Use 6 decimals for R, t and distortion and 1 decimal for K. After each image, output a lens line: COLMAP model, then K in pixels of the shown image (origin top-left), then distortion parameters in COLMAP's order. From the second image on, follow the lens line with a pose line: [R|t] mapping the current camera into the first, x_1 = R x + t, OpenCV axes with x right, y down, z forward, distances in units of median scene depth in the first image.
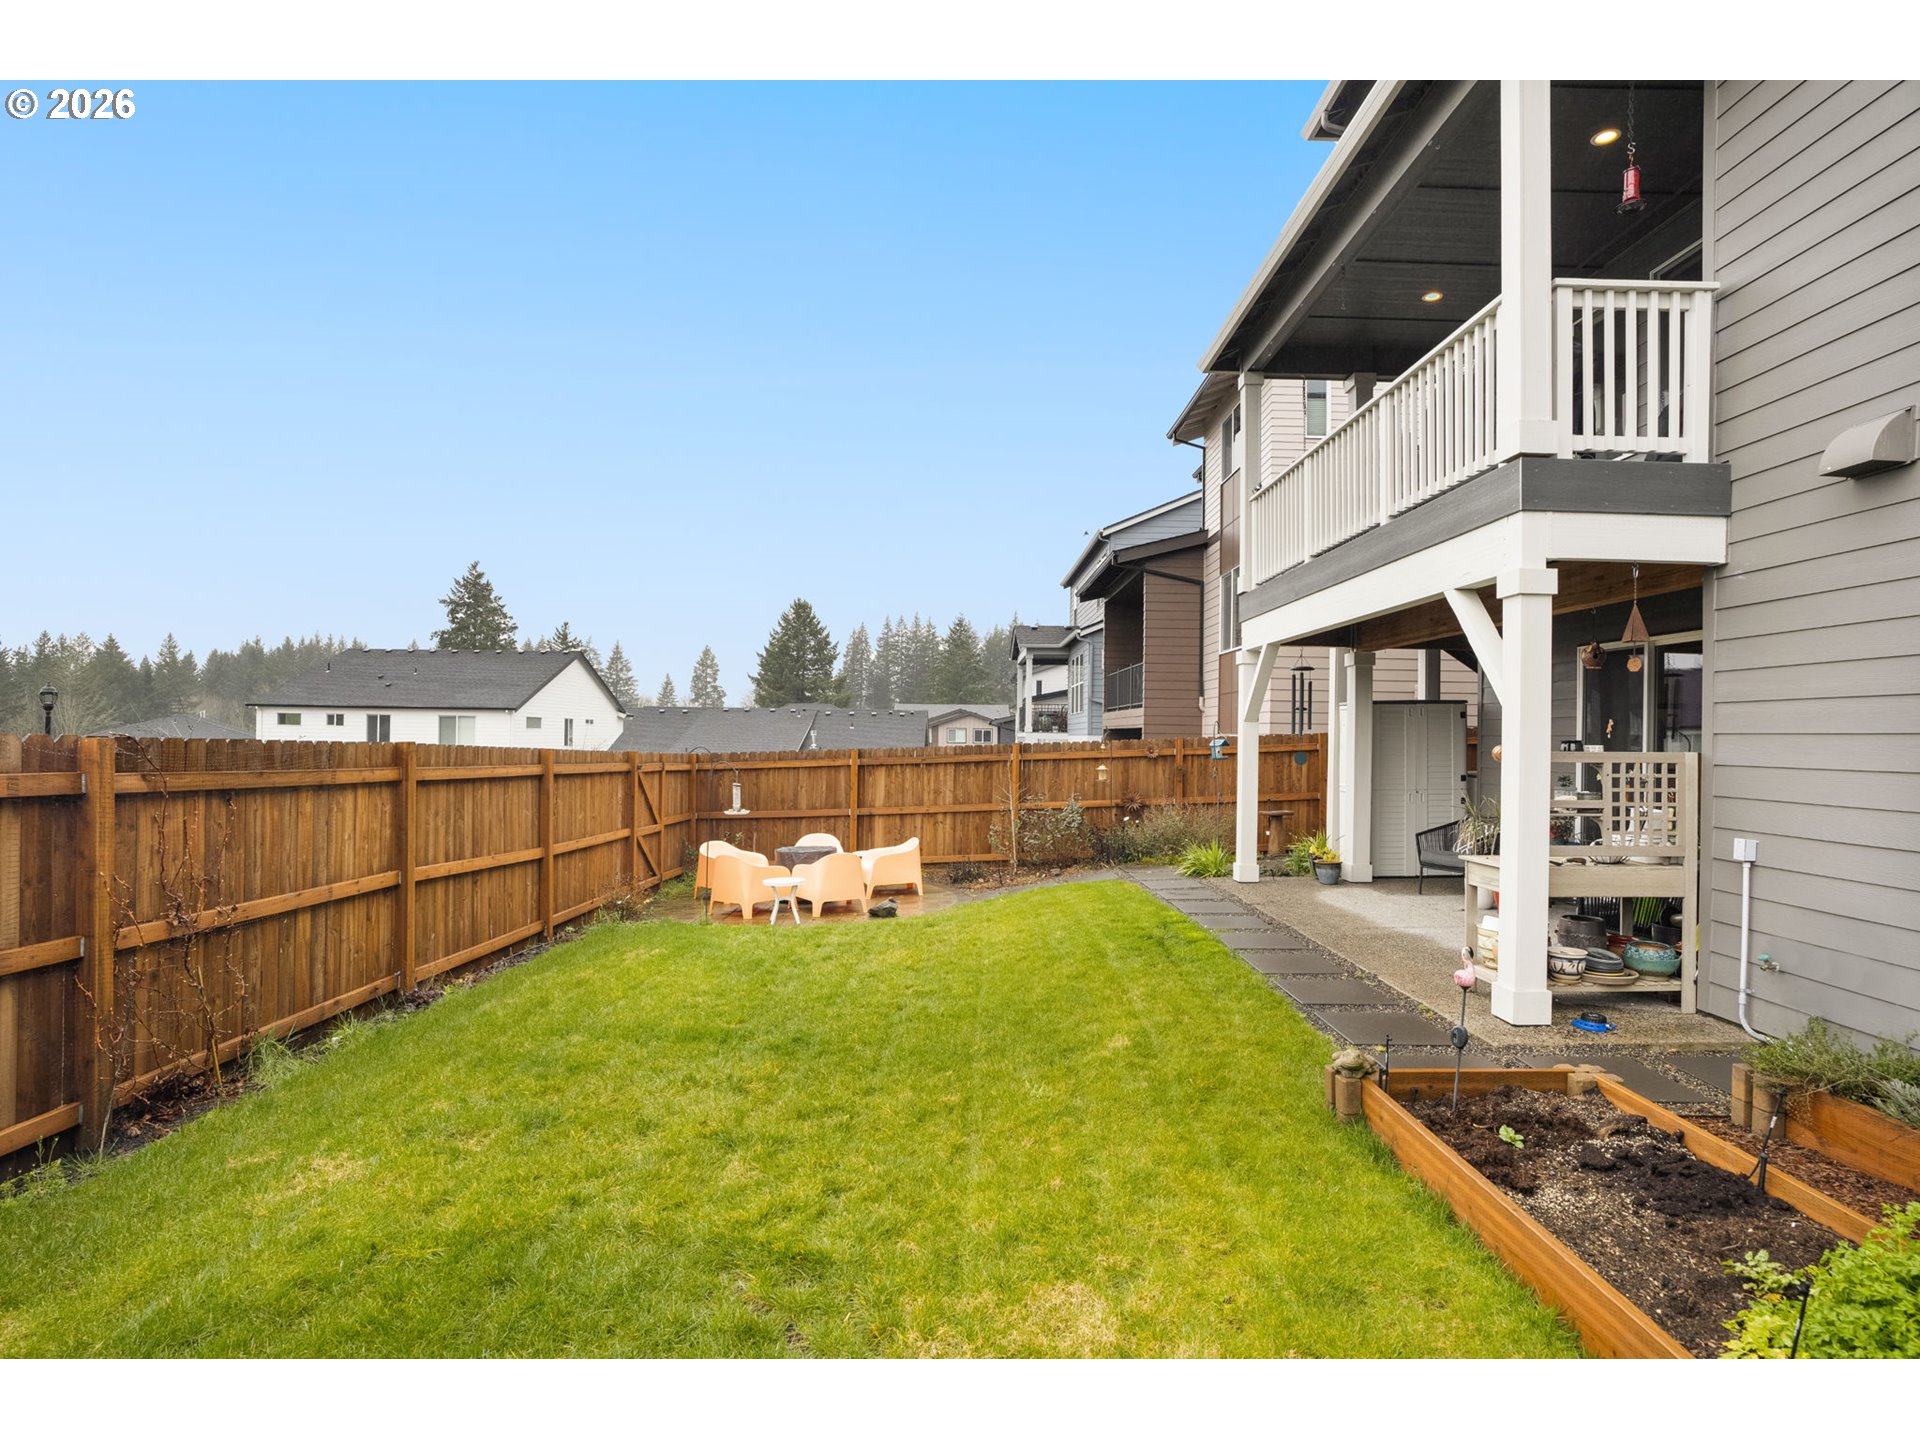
lens RADIAL K [[996.3, 0, 987.8], [0, 996.3, 712.3], [0, 0, 1]] dist [-0.012435, 0.003687]
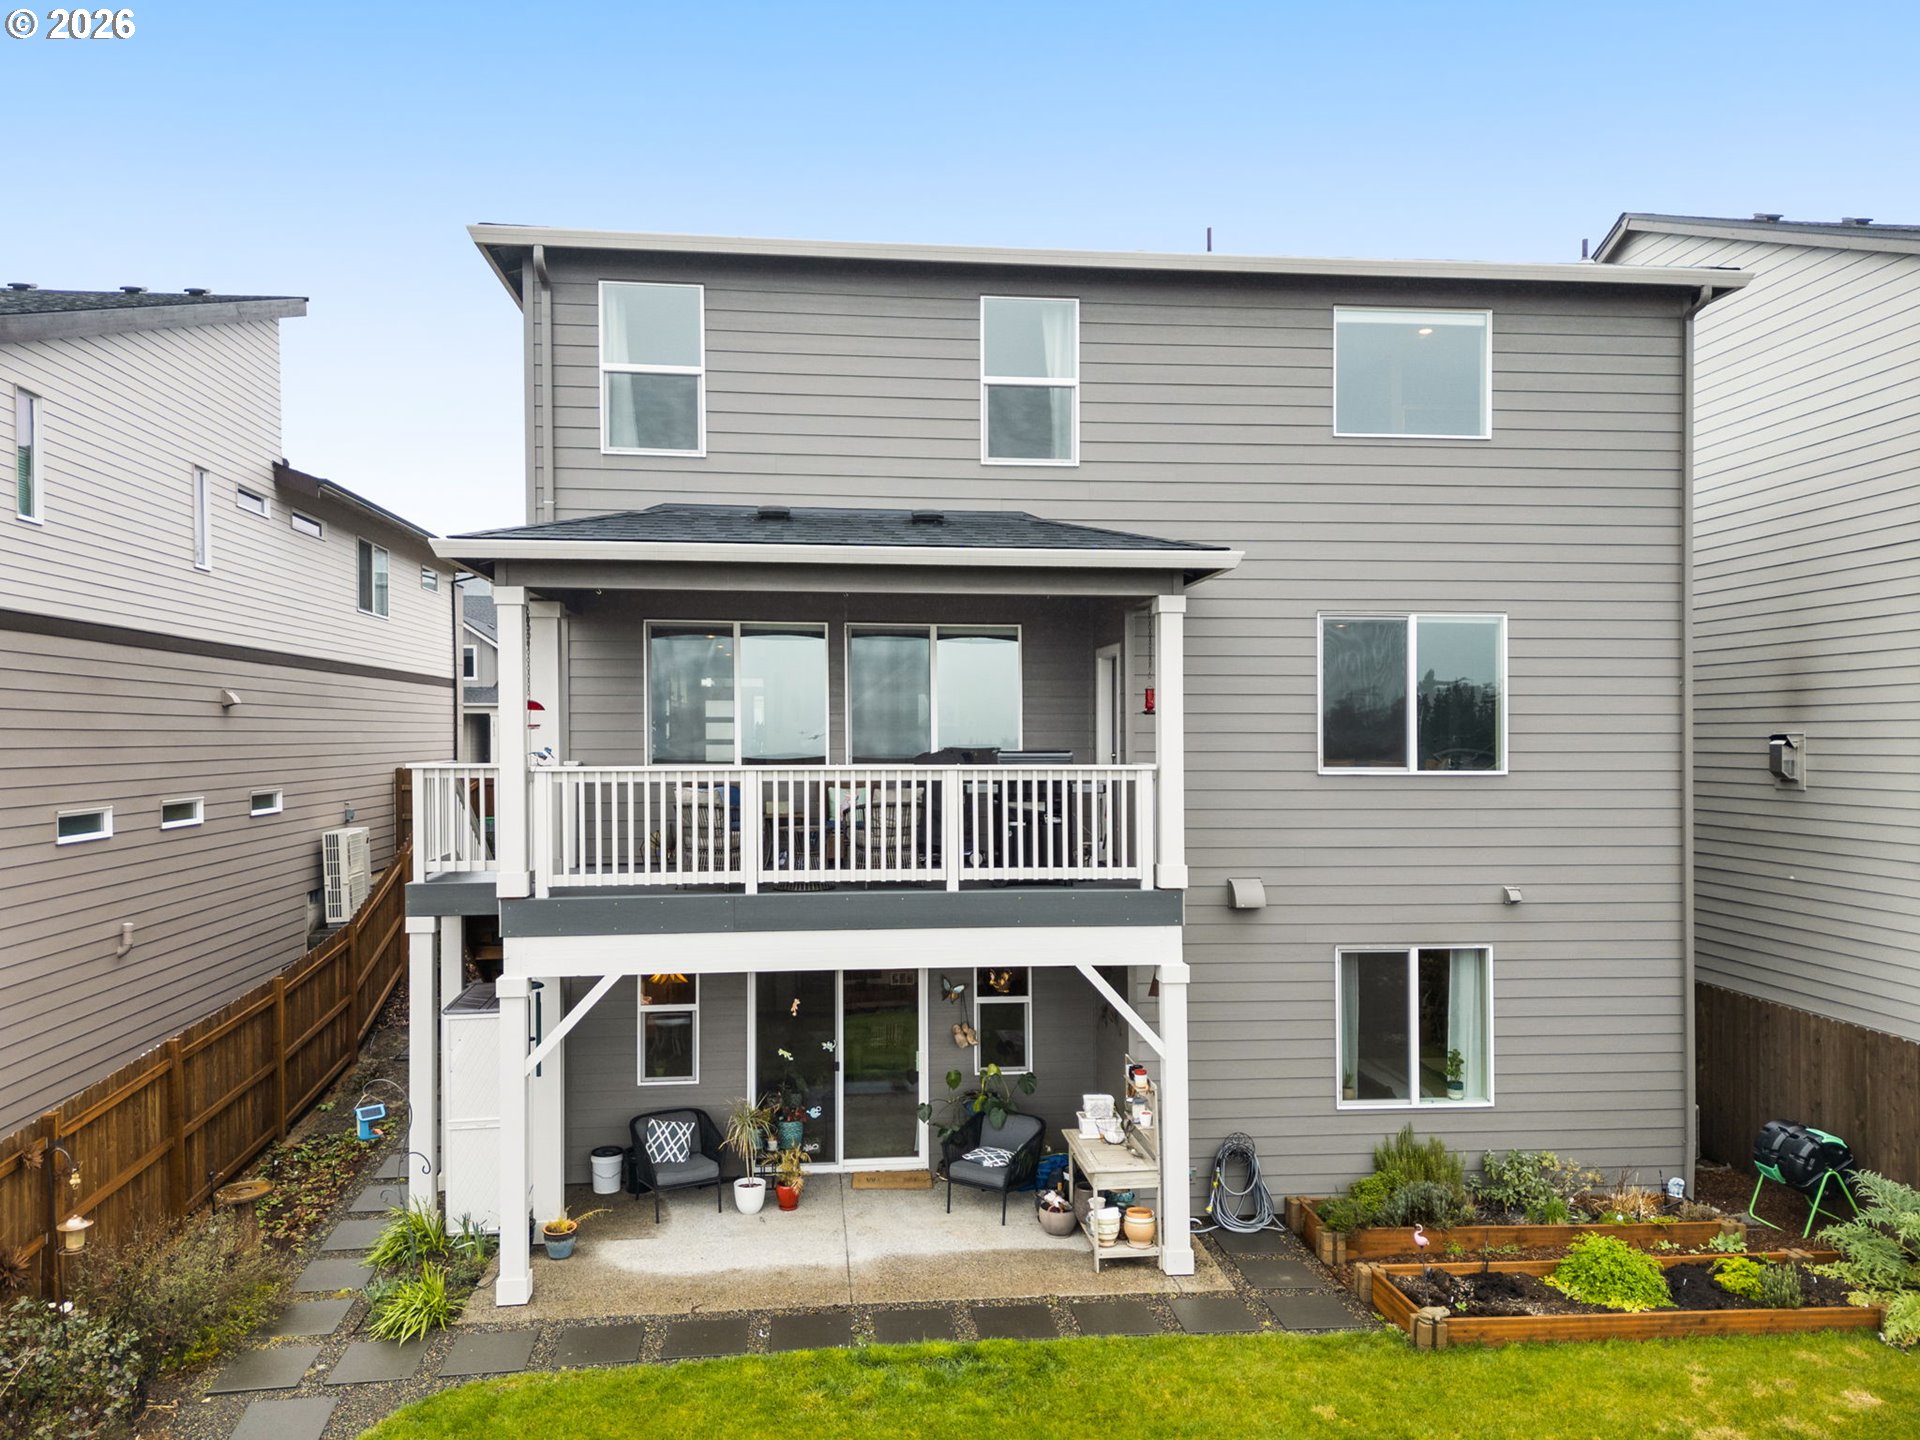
lens RADIAL K [[1356.8, 0, 945.8], [0, 1356.8, 741.1], [0, 0, 1]] dist [0.033191, -0.005821]
pose [[-0.070432, -0.018027, 0.997354, -0.592826], [-0.024223, 0.999573, 0.016356, -0.205192], [-0.997222, -0.023007, -0.070838, 0.616414]]
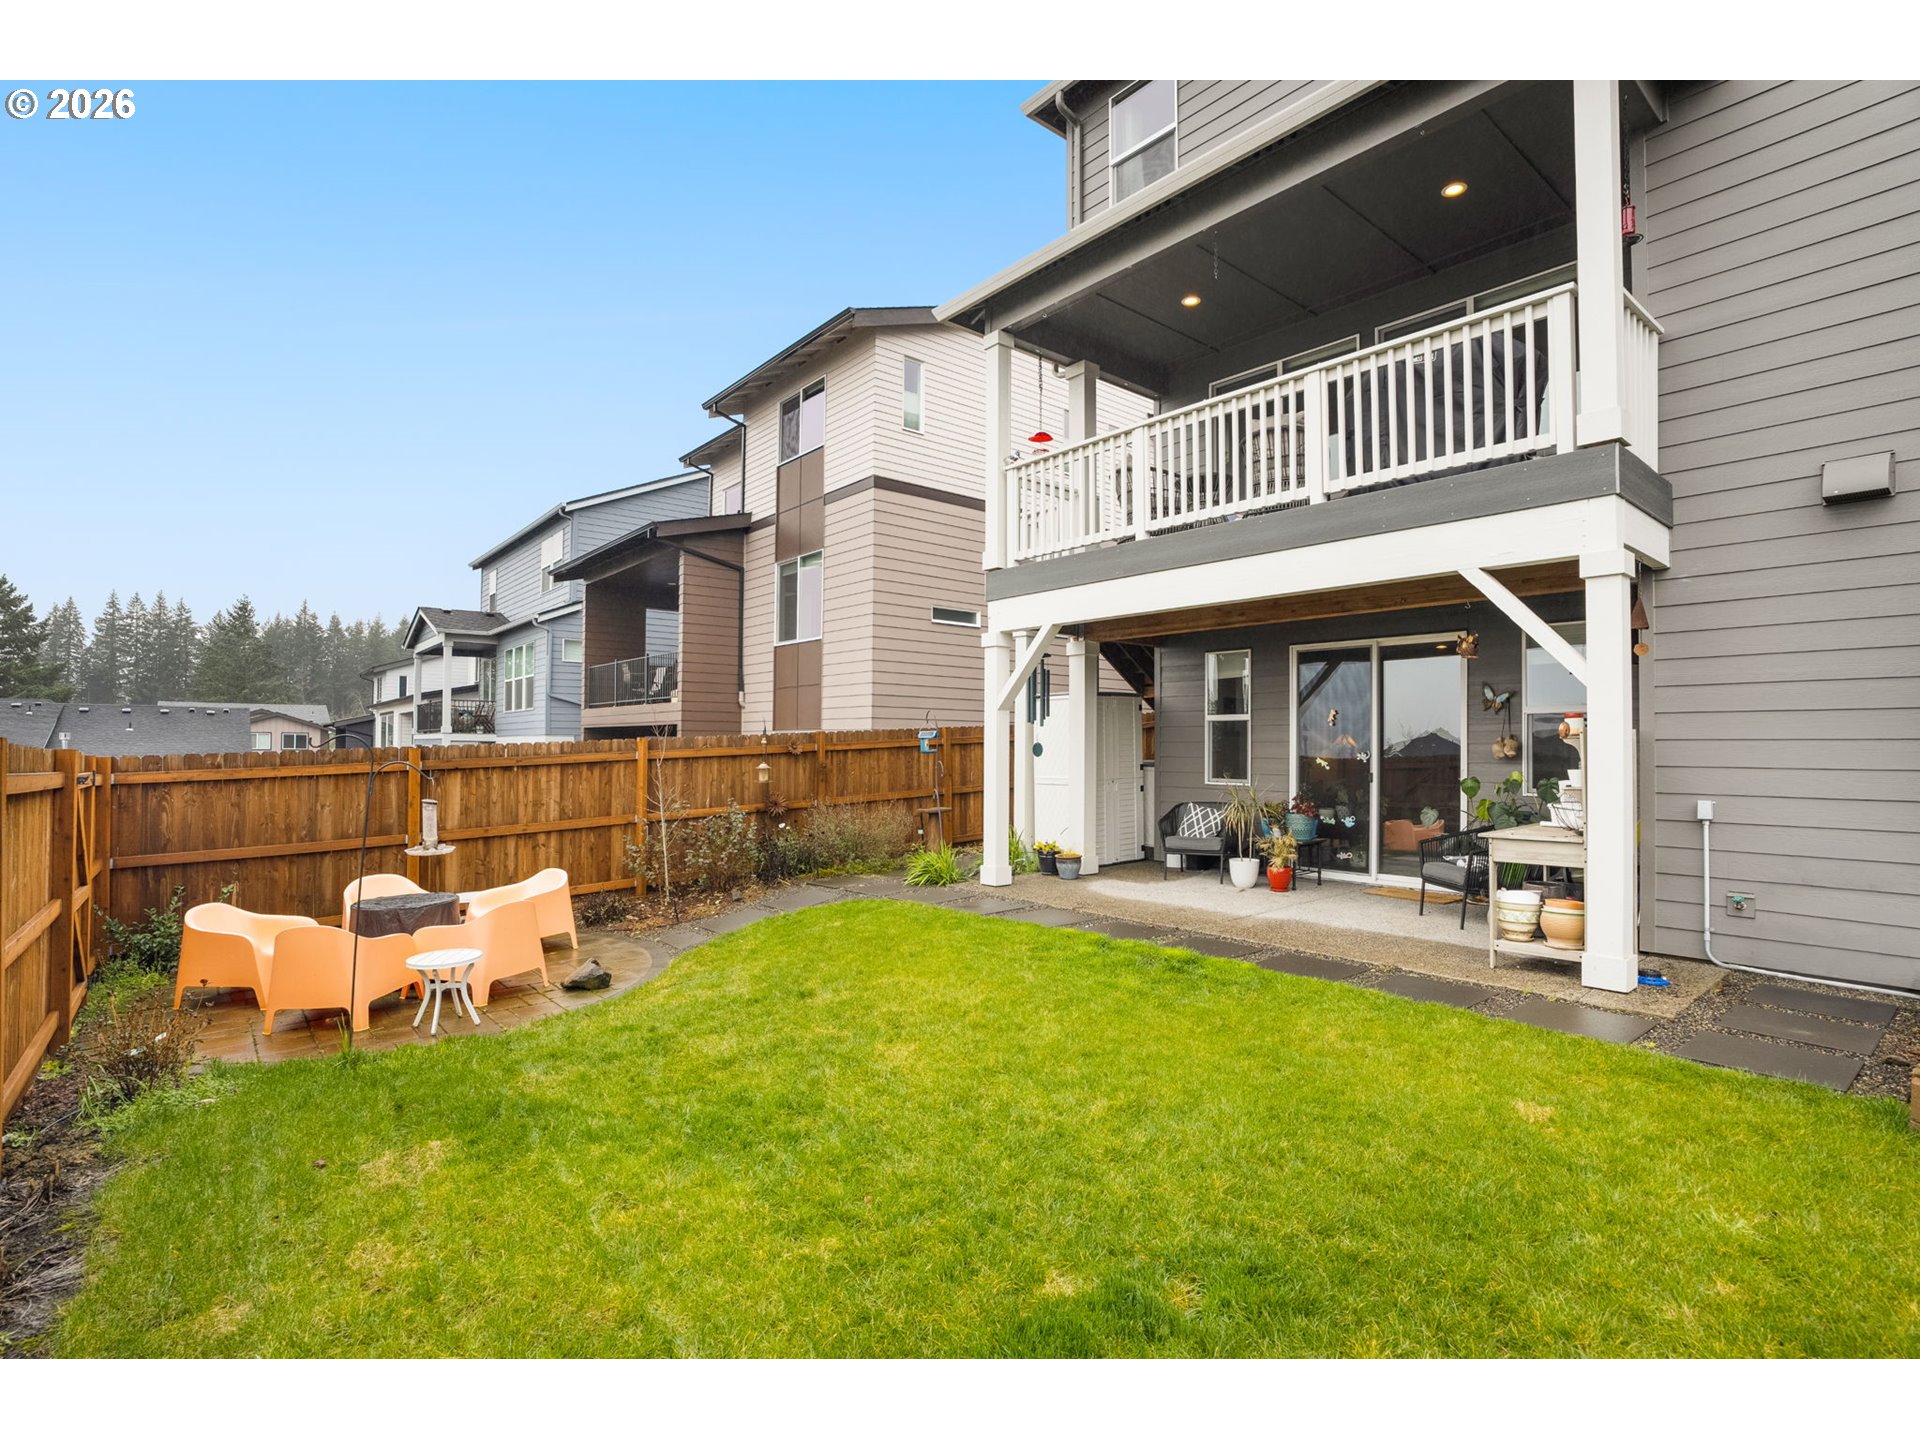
lens RADIAL K [[930.5, 0, 969.4], [0, 930.5, 728.6], [0, 0, 1]] dist [-0.039027, 0.002539]
pose [[0.781400, 0.004299, 0.624016, -0.236007], [-0.010184, 0.999931, 0.005864, 0.017342], [-0.623948, -0.010937, 0.781389, 0.278808]]
